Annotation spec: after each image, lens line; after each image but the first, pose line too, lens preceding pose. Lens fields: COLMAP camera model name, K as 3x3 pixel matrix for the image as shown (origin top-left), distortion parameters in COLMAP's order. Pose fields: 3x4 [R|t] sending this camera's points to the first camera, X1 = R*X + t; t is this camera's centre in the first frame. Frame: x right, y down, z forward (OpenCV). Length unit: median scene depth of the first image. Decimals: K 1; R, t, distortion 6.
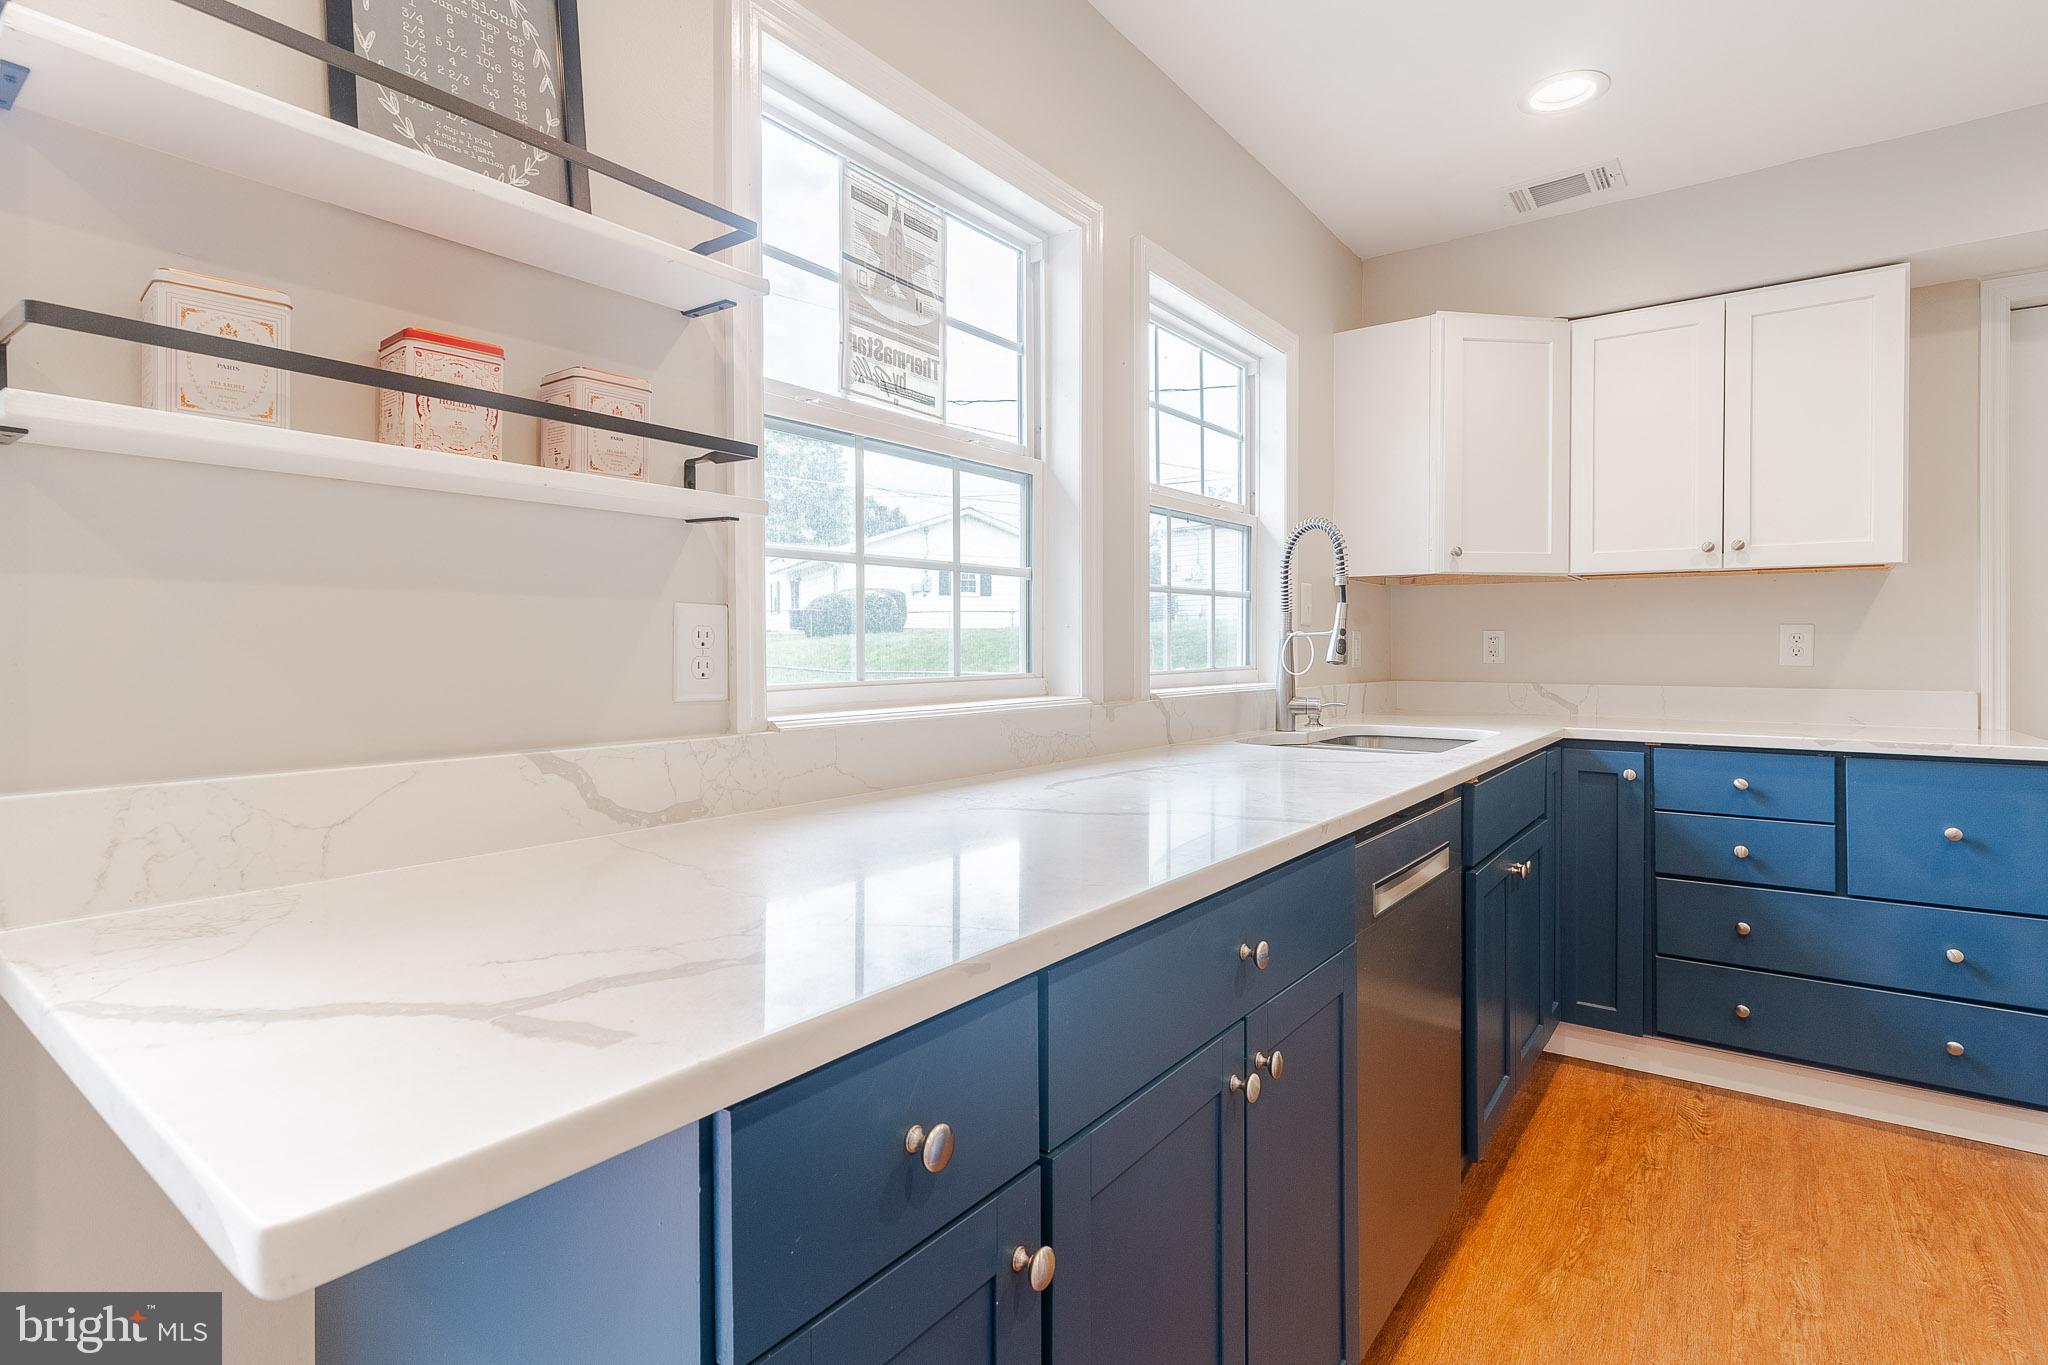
lens RADIAL K [[991.7, 0, 1014.2], [0, 991.7, 650.3], [0, 0, 1]] dist [0.001605, -0.000225]
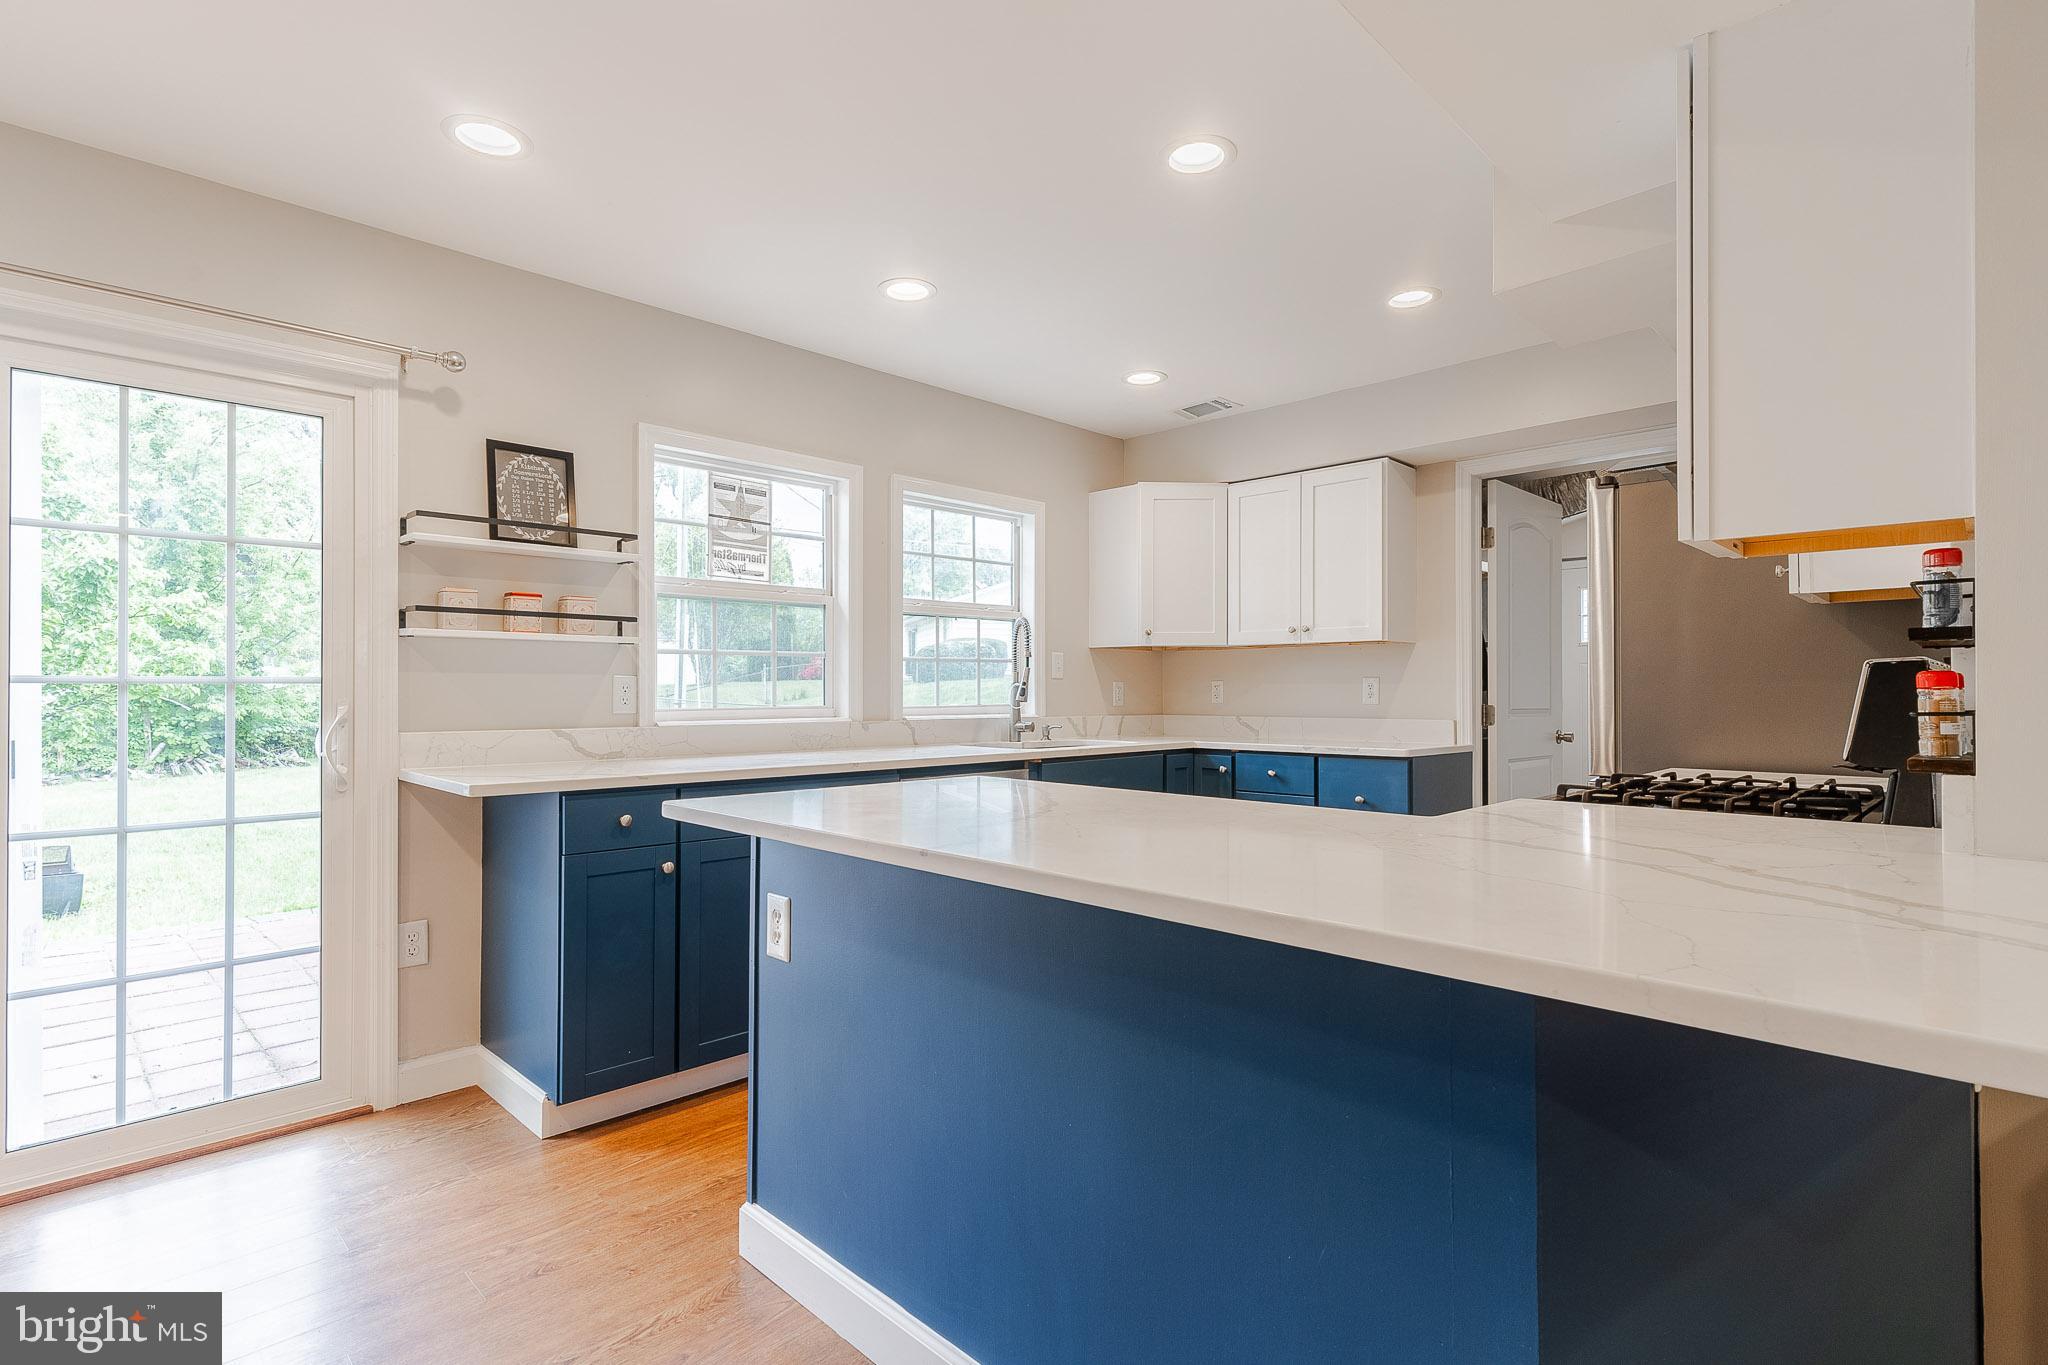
lens RADIAL K [[979.8, 0, 1012.7], [0, 979.8, 678.9], [0, 0, 1]] dist [0.002019, -0.000517]
pose [[0.992096, -0.003292, -0.125438, 0.626294], [0.001078, 0.999842, -0.017716, 0.004333], [0.125477, 0.017441, 0.991943, -0.871095]]
